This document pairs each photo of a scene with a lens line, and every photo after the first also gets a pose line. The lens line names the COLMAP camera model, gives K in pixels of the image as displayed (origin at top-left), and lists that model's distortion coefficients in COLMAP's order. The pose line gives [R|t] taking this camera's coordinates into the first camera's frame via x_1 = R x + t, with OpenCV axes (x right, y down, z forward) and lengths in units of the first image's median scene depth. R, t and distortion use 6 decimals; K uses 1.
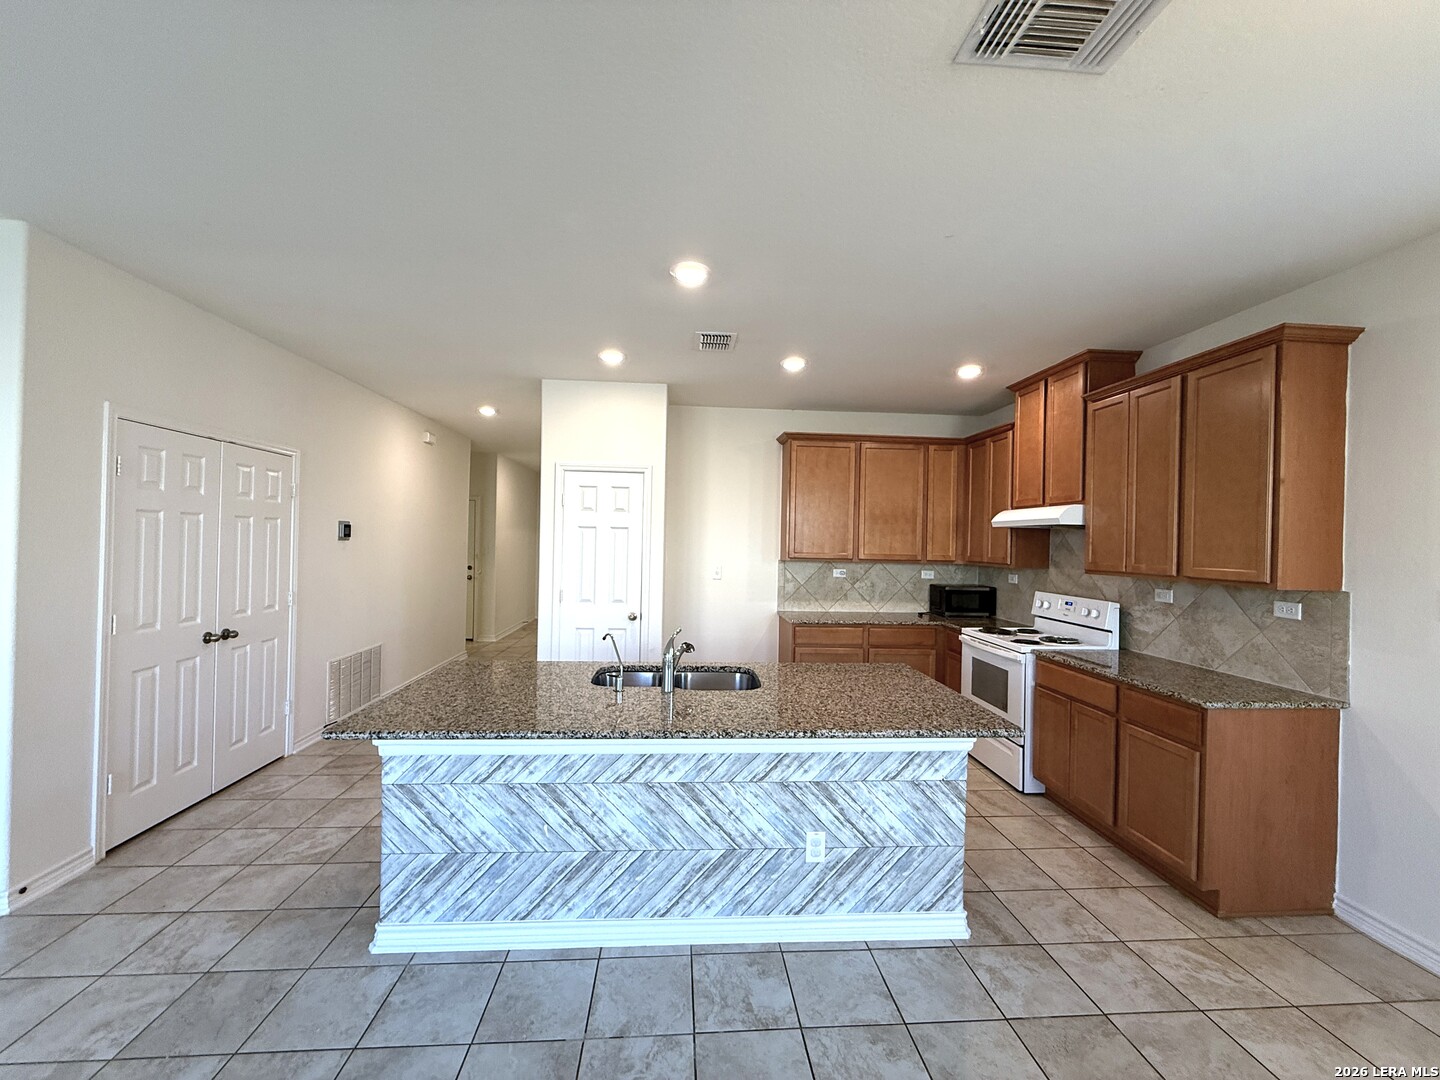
lens RADIAL K [[572.8, 0, 716.5], [0, 572.8, 539.2], [0, 0, 1]] dist [-0.000534, 0.000382]
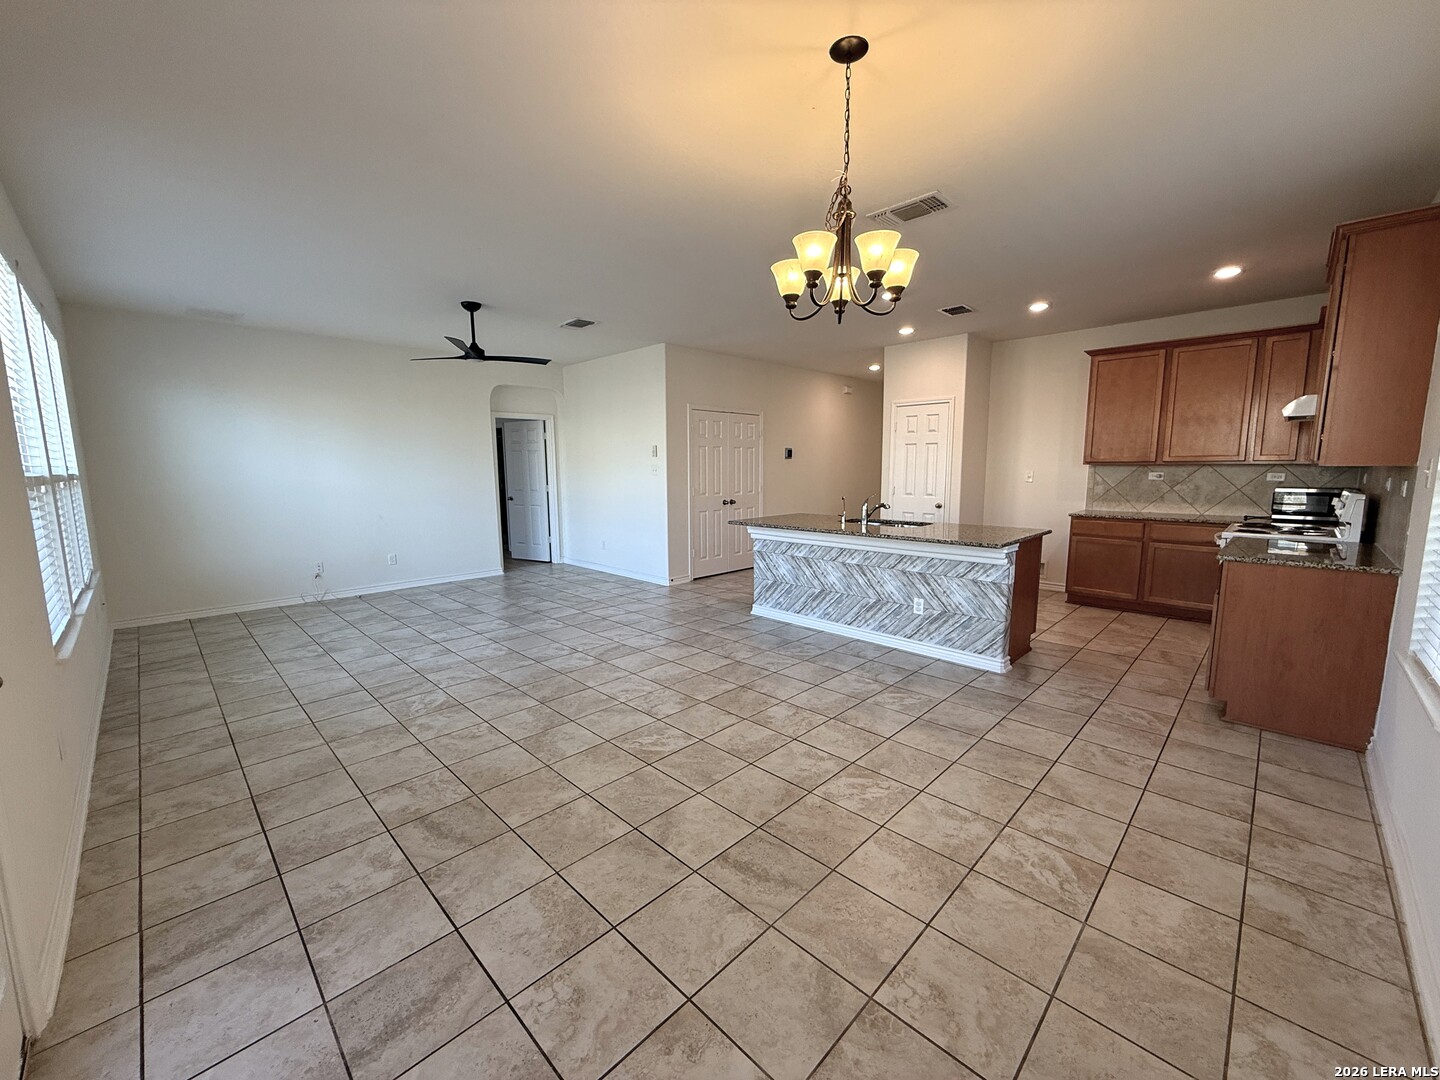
lens RADIAL K [[572.8, 0, 715.1], [0, 572.8, 541.3], [0, 0, 1]] dist [-0.000534, 0.000382]
pose [[0.655029, 0.075119, -0.751861, 0.915414], [0.023442, 0.992547, 0.119588, 0.062328], [0.755240, -0.095959, 0.648386, -0.581607]]
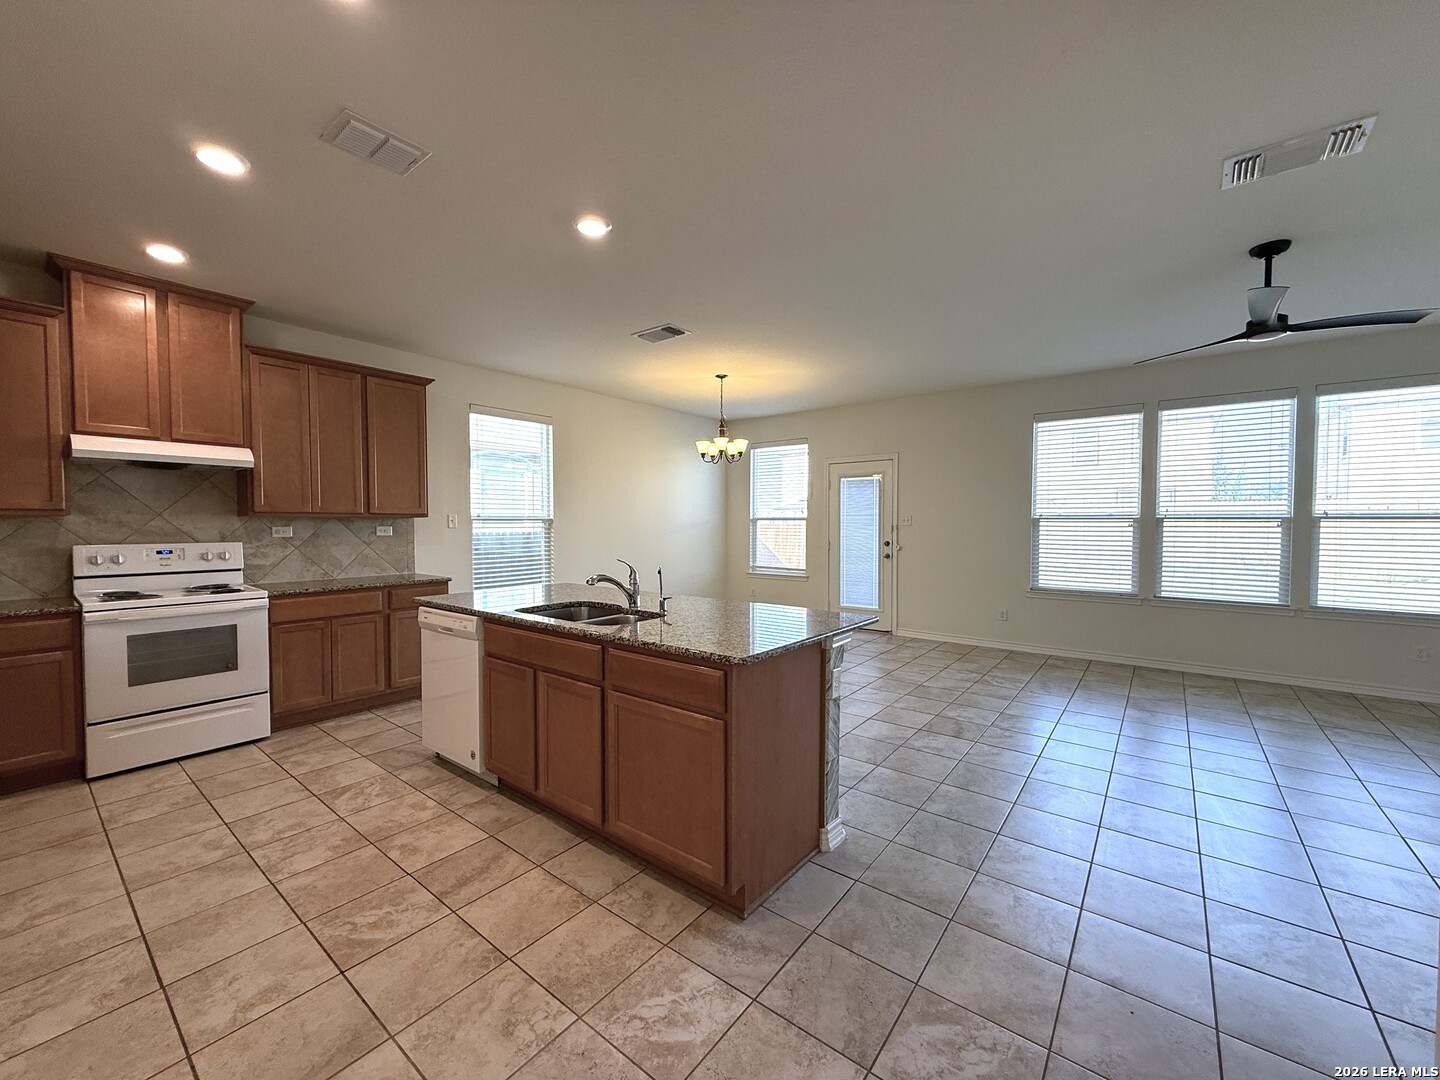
lens RADIAL K [[572.8, 0, 715.6], [0, 572.8, 542.4], [0, 0, 1]] dist [-0.000534, 0.000382]
pose [[-0.738369, -0.043456, 0.672996, -0.877561], [-0.016830, 0.998798, 0.046029, 0.058588], [-0.674187, 0.022660, -0.738213, 1.524180]]
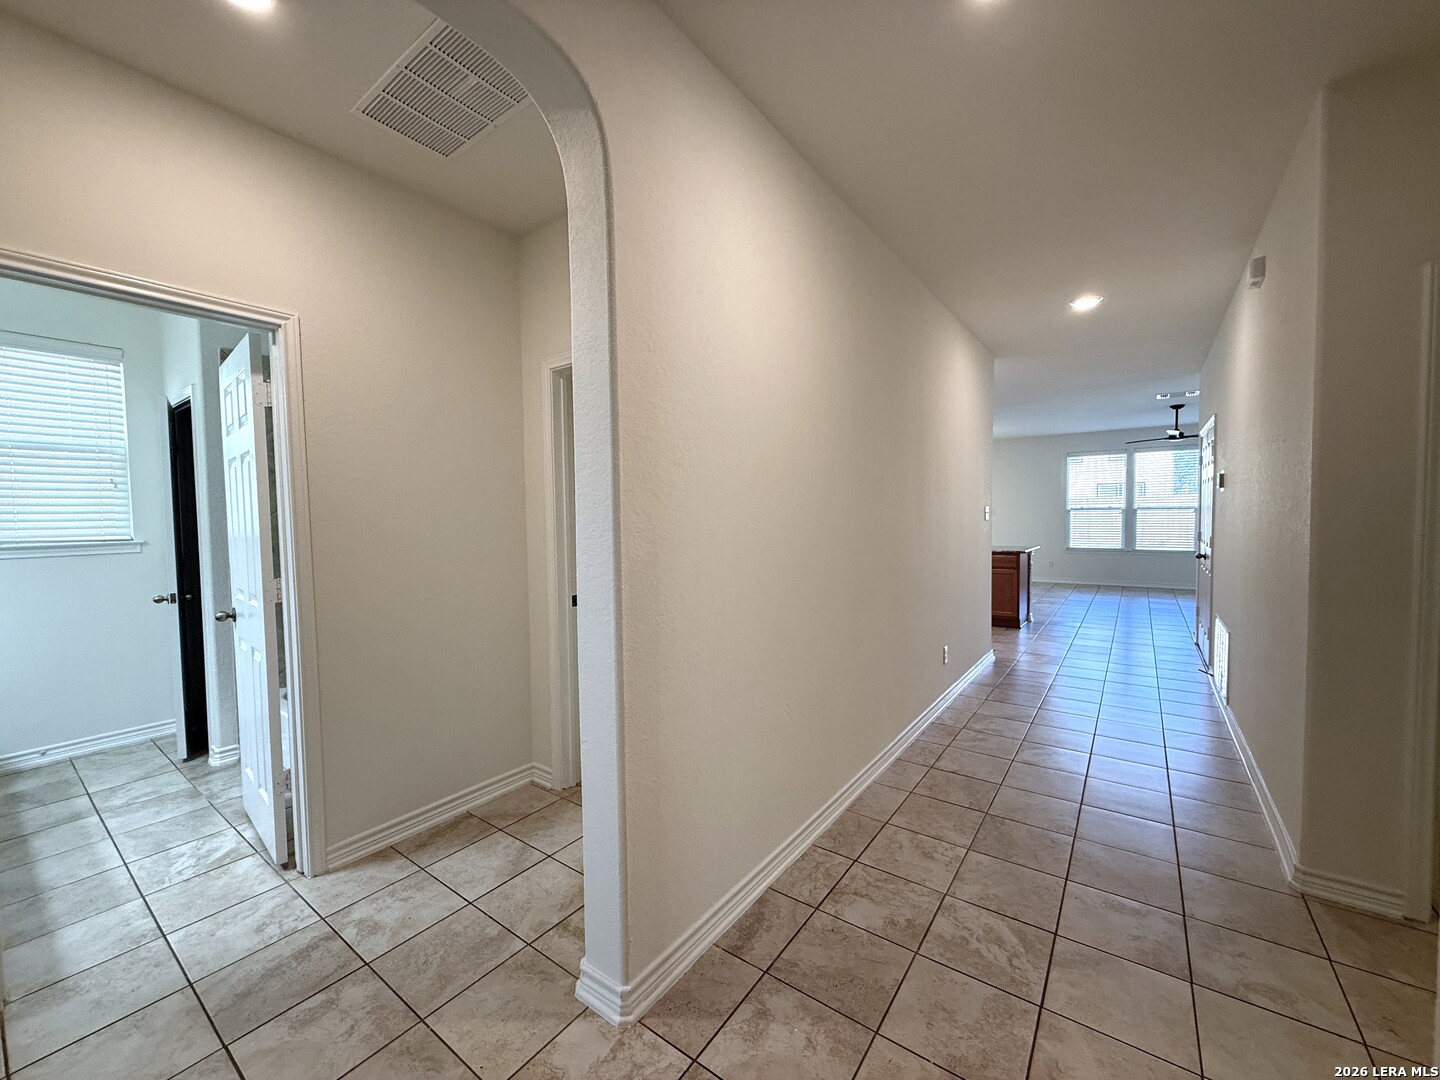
lens RADIAL K [[572.8, 0, 724.2], [0, 572.8, 540.9], [0, 0, 1]] dist [-0.000534, 0.000382]
pose [[-0.765606, -0.031494, 0.642538, -1.028623], [-0.000625, 0.998837, 0.048213, 0.071395], [-0.643309, 0.036511, -0.764735, 3.560244]]
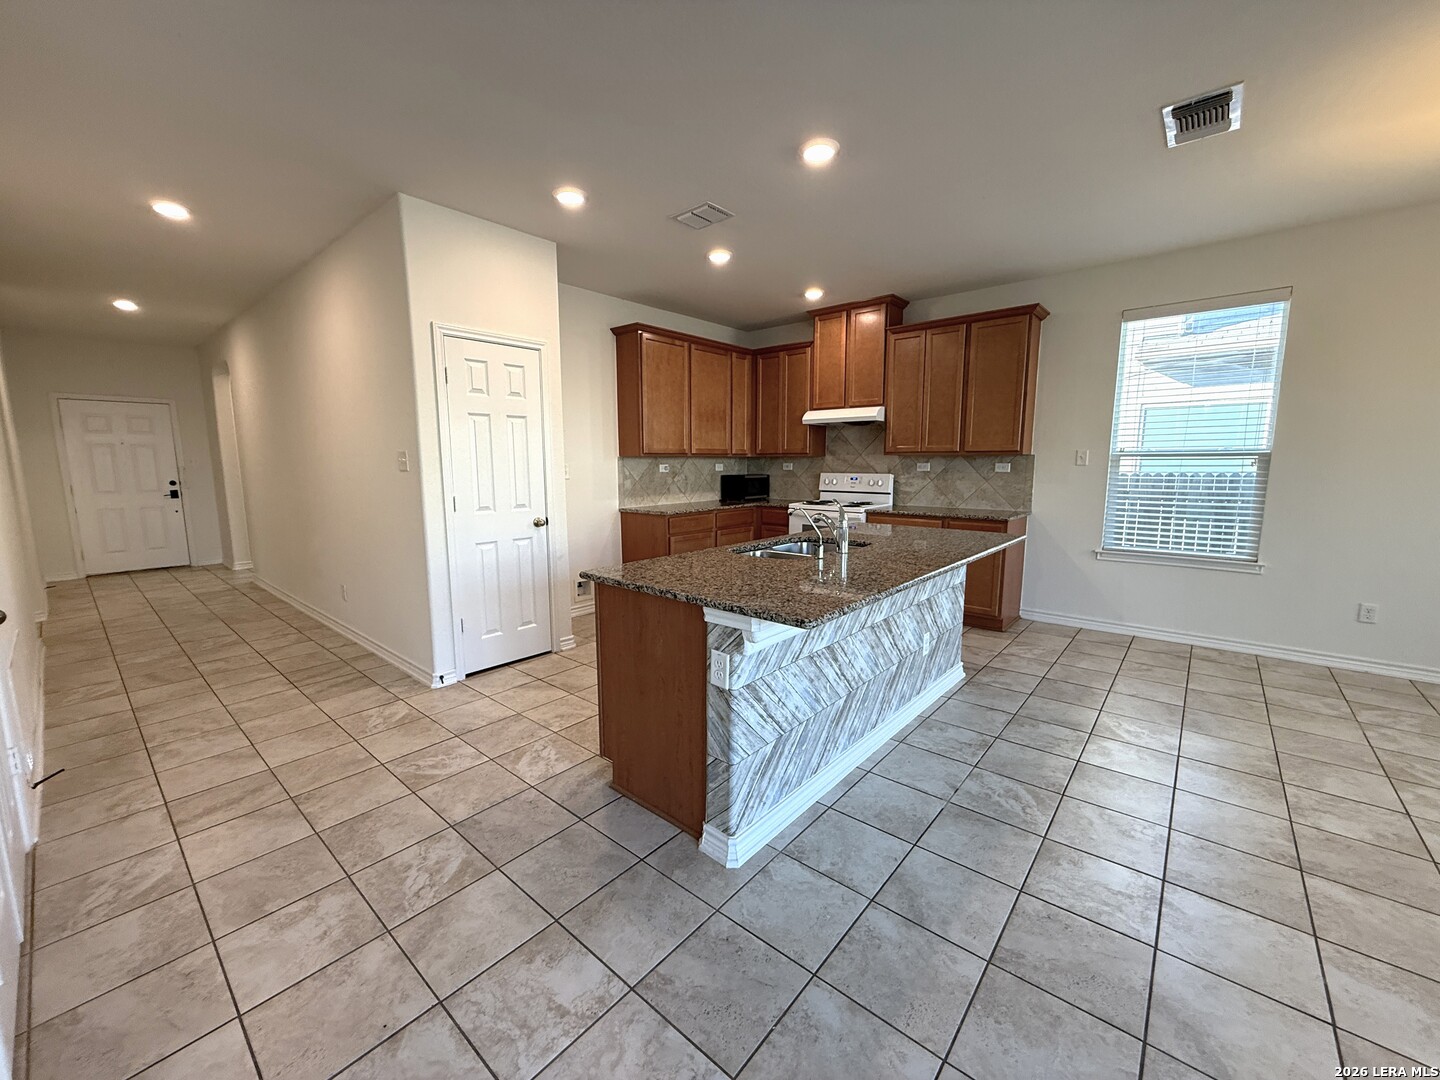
lens RADIAL K [[572.8, 0, 716.6], [0, 572.8, 540.1], [0, 0, 1]] dist [-0.000534, 0.000382]
pose [[0.705465, -0.121428, 0.698265, -0.896708], [0.016126, 0.987709, 0.155470, 0.051441], [-0.708561, -0.098418, 0.698752, 0.330363]]
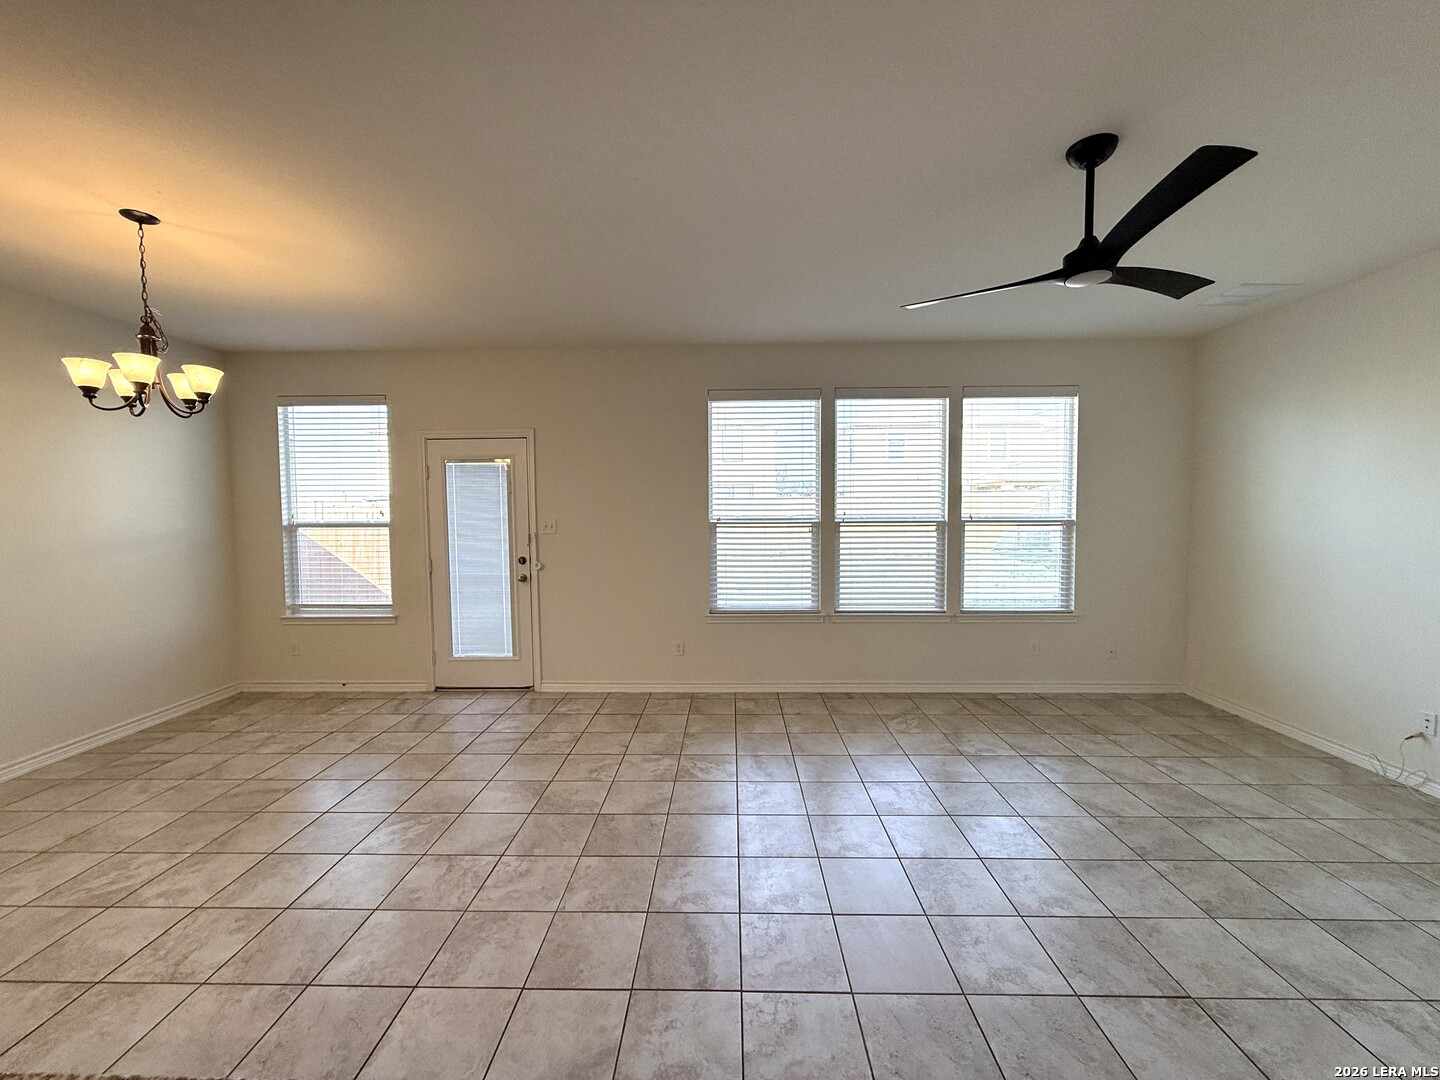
lens RADIAL K [[572.8, 0, 717.3], [0, 572.8, 541.0], [0, 0, 1]] dist [-0.000534, 0.000382]
pose [[-0.995149, -0.017276, 0.096849, -0.505389], [-0.012244, 0.998556, 0.052311, 0.012634], [-0.097612, 0.050872, -0.993923, 0.840205]]
